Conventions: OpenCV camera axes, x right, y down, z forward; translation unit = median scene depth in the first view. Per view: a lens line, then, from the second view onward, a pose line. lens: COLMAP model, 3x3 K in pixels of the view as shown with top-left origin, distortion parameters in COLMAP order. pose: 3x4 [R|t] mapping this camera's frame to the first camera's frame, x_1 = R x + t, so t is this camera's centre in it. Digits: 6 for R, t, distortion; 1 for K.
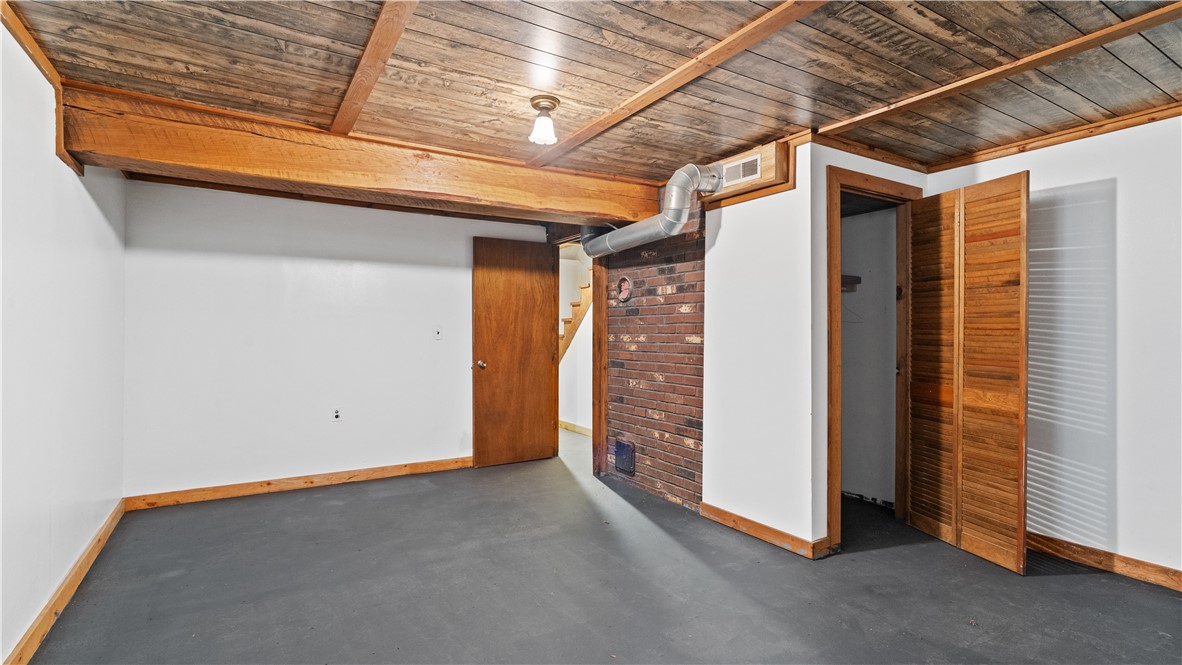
lens RADIAL K [[565.6, 0, 595.4], [0, 565.6, 327.9], [0, 0, 1]] dist [-0.010637, 0.001245]
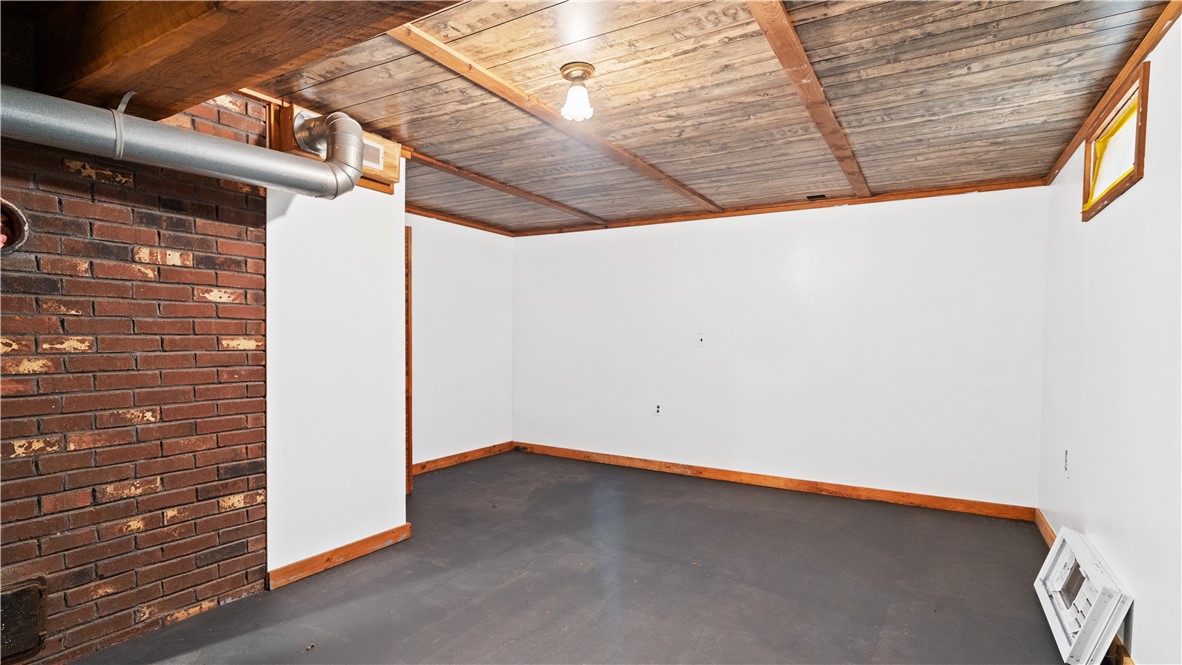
lens RADIAL K [[565.6, 0, 596.1], [0, 565.6, 342.9], [0, 0, 1]] dist [-0.010637, 0.001245]
pose [[-0.458393, -0.018148, 0.888564, -0.614363], [-0.018225, 0.999773, 0.011017, 0.004588], [-0.888563, -0.011144, -0.458620, 0.949292]]
